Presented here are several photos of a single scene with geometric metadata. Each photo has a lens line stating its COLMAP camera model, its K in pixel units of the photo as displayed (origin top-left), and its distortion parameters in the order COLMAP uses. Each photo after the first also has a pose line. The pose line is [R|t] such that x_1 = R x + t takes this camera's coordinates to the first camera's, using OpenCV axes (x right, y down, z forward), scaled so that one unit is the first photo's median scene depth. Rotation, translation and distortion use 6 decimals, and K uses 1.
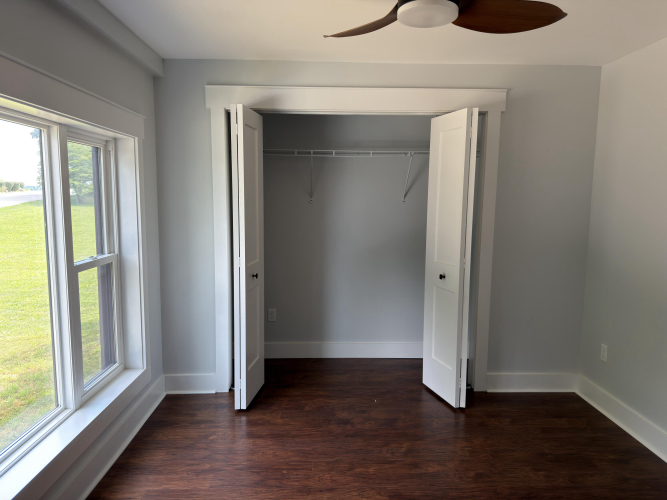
lens RADIAL K [[471.1, 0, 334.0], [0, 471.1, 249.7], [0, 0, 1]] dist [0.052382, -0.055983]
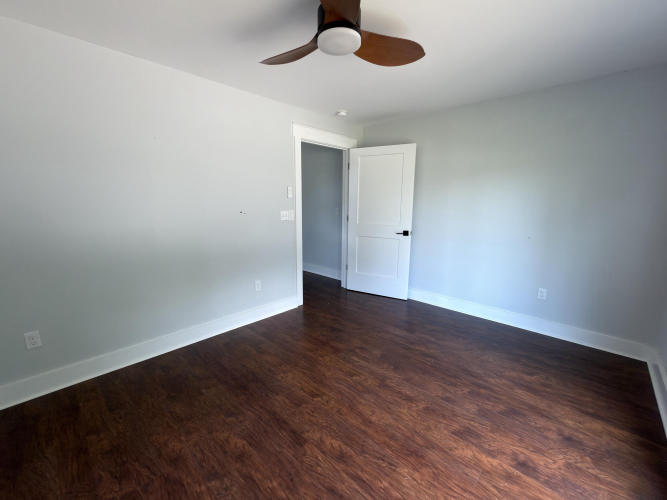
lens RADIAL K [[266.0, 0, 335.2], [0, 266.0, 246.1], [0, 0, 1]] dist [0.000988, -0.000192]
pose [[-0.689424, -0.135672, 0.711539, -0.291095], [0.071965, 0.964614, 0.253655, -0.083854], [-0.720775, 0.226082, -0.655264, 1.130729]]
